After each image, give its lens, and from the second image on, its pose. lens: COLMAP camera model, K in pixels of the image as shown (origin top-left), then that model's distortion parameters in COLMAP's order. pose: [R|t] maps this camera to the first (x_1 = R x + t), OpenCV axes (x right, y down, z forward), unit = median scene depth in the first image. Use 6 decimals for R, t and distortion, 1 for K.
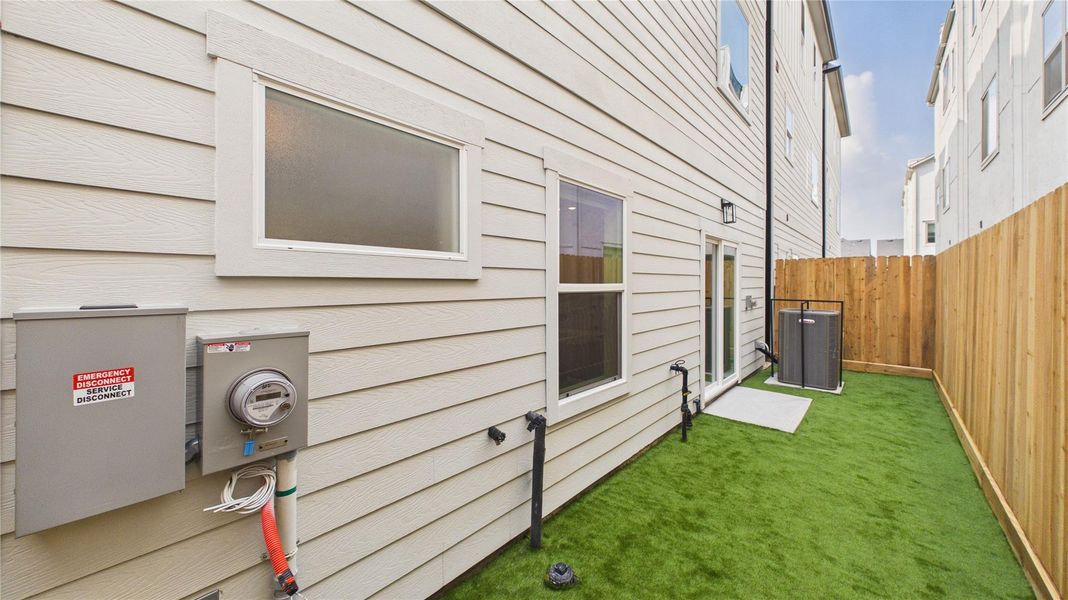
lens RADIAL K [[391.1, 0, 534.2], [0, 391.1, 289.4], [0, 0, 1]] dist [0.001649, -0.000343]
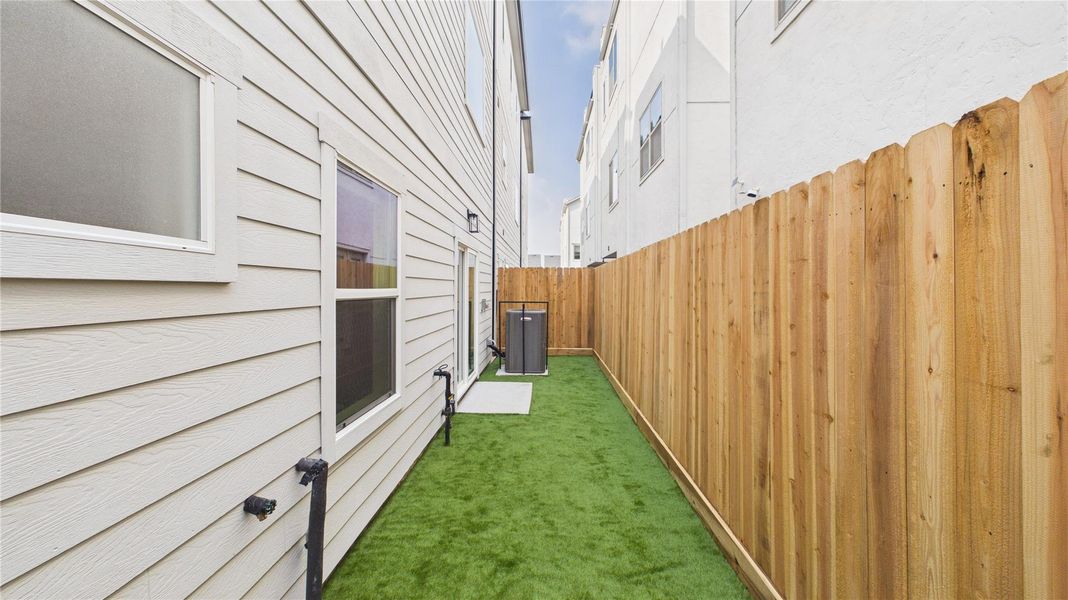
lens RADIAL K [[391.1, 0, 533.5], [0, 391.1, 290.8], [0, 0, 1]] dist [0.001649, -0.000343]
pose [[0.767189, -0.007221, 0.641380, -0.125740], [0.013083, 0.999905, -0.004391, -0.001122], [-0.641287, 0.011760, 0.767211, 0.111934]]
